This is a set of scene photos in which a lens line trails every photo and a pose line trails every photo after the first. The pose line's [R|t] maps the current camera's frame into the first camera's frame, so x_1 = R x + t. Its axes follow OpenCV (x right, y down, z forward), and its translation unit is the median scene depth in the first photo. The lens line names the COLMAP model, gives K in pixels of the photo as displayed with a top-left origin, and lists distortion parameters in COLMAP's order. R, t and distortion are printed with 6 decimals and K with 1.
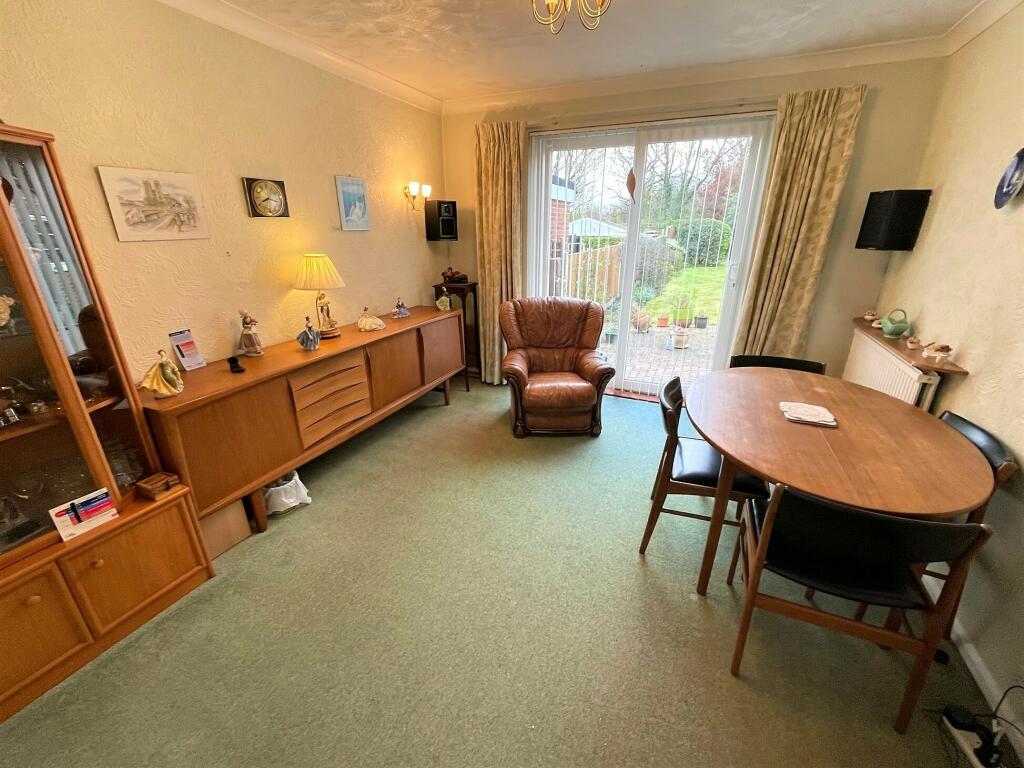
lens RADIAL K [[422.8, 0, 513.7], [0, 422.8, 388.7], [0, 0, 1]] dist [-0.003081, -0.000904]
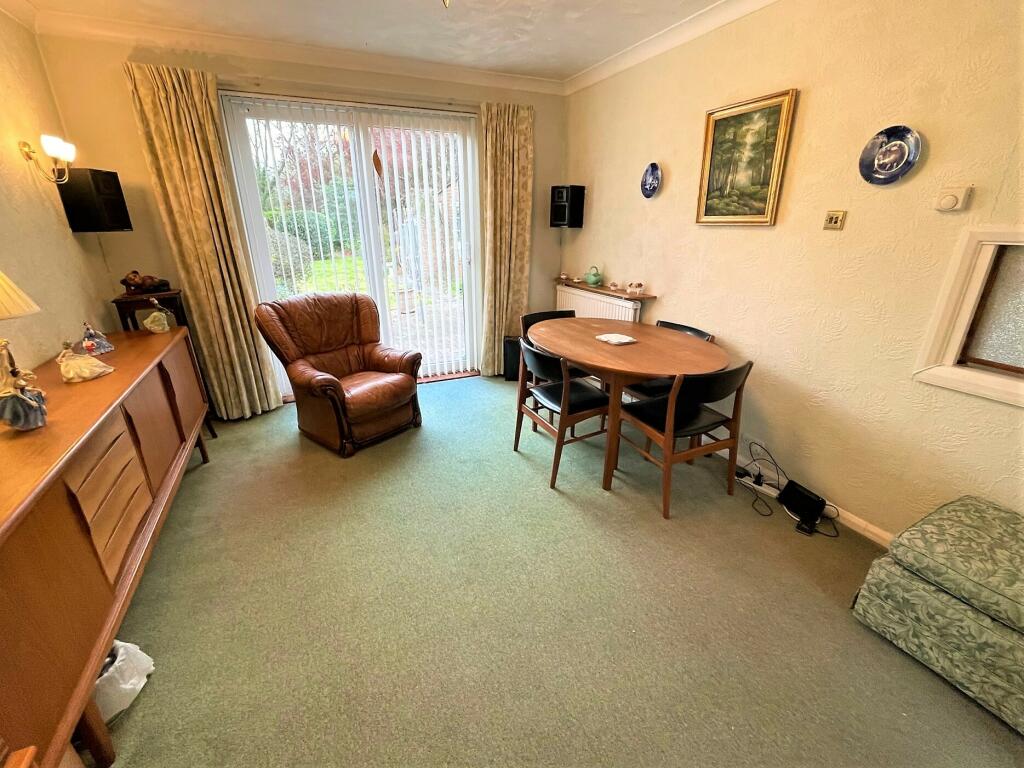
lens RADIAL K [[435.6, 0, 513.2], [0, 435.6, 387.2], [0, 0, 1]] dist [-0.005207, -0.000623]
pose [[0.655812, -0.273865, 0.703497, -0.352133], [0.273295, 0.954798, 0.116924, -0.030397], [-0.703719, 0.115582, 0.701014, 0.133605]]
